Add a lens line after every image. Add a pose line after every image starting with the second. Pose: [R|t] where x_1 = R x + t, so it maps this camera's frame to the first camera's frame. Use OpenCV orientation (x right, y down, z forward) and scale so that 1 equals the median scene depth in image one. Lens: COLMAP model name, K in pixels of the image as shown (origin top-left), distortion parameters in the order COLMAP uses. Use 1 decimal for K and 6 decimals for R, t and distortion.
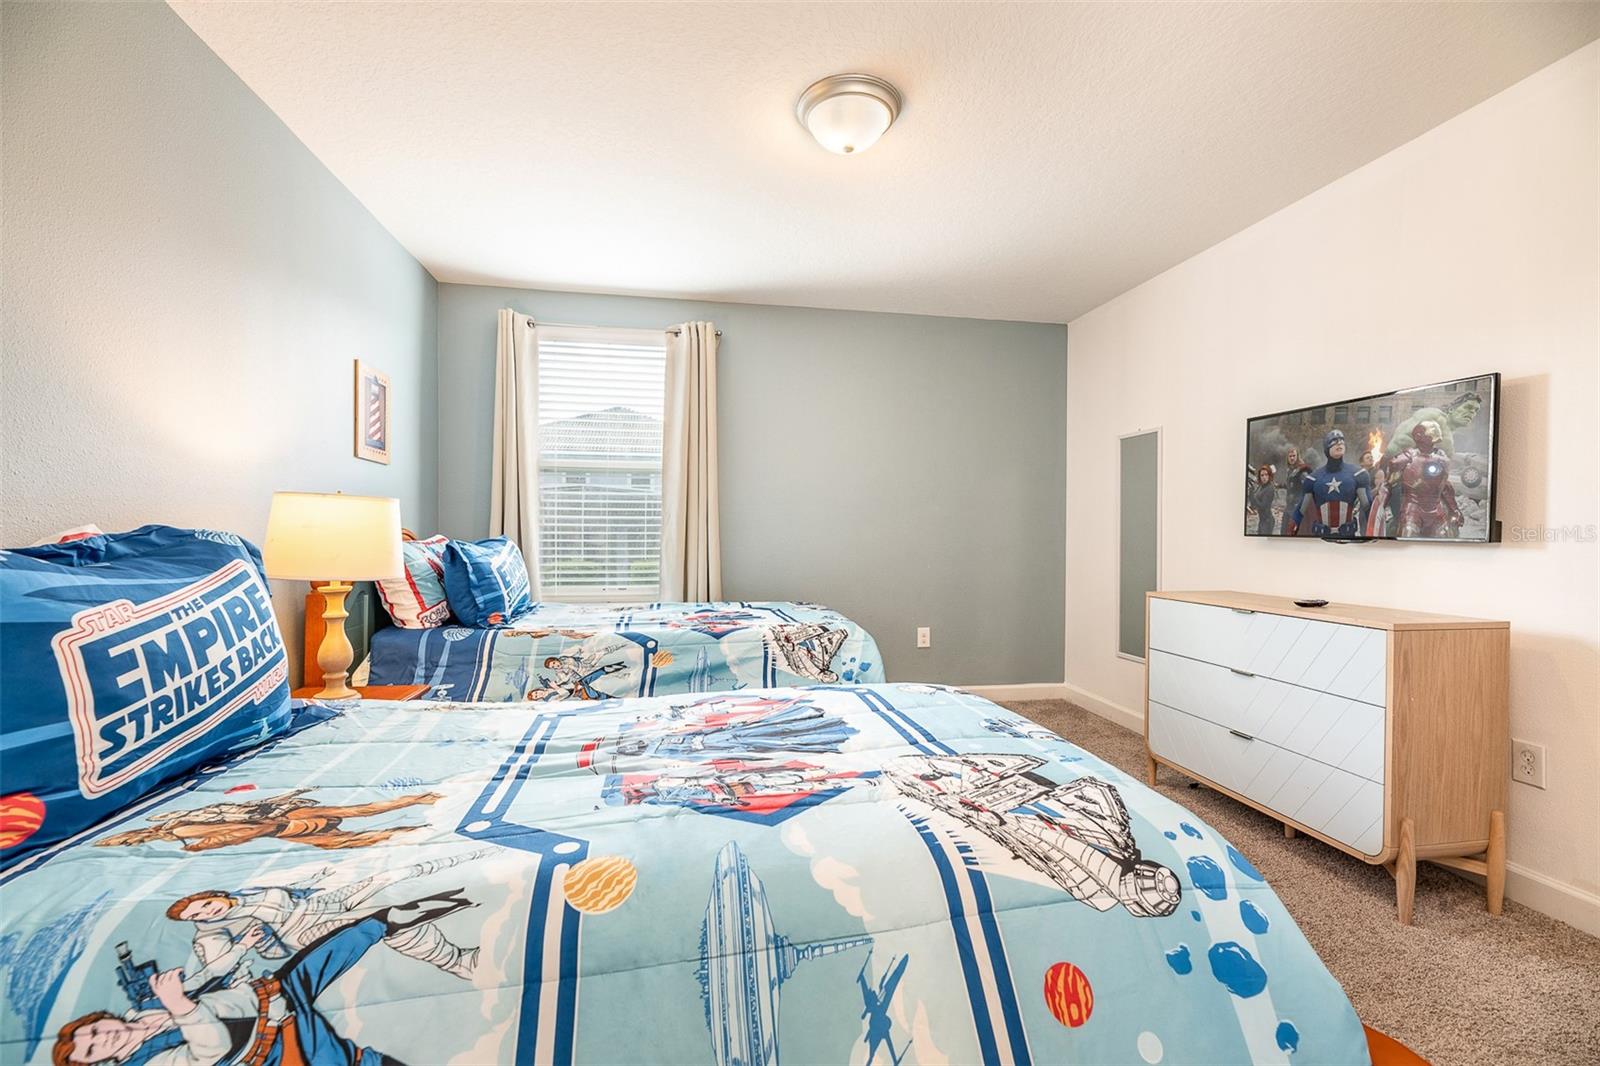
lens RADIAL K [[649.8, 0, 795.6], [0, 649.8, 527.6], [0, 0, 1]] dist [-0.006463, -0.000607]
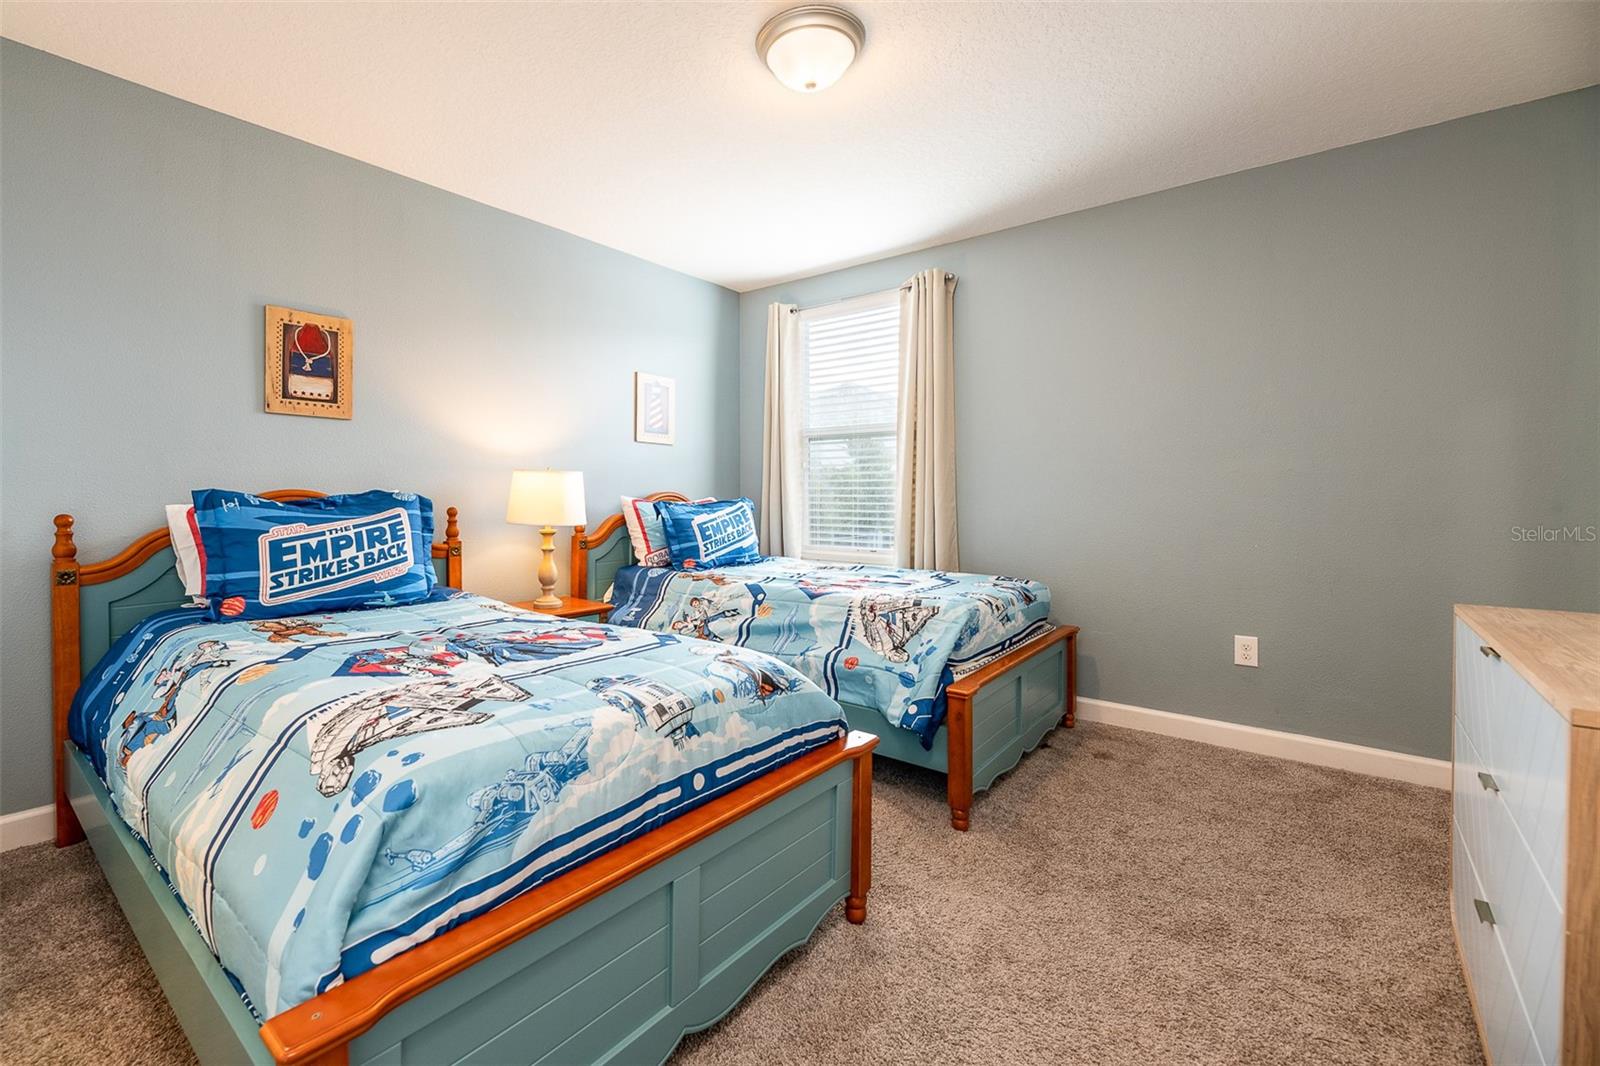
lens RADIAL K [[697.7, 0, 768.7], [0, 697.7, 498.1], [0, 0, 1]] dist [-0.001920, -0.000192]
pose [[0.648250, -0.000586, -0.761427, 1.501846], [0.005018, 0.999981, 0.003502, 0.020999], [0.761411, -0.006091, 0.648241, 0.551913]]
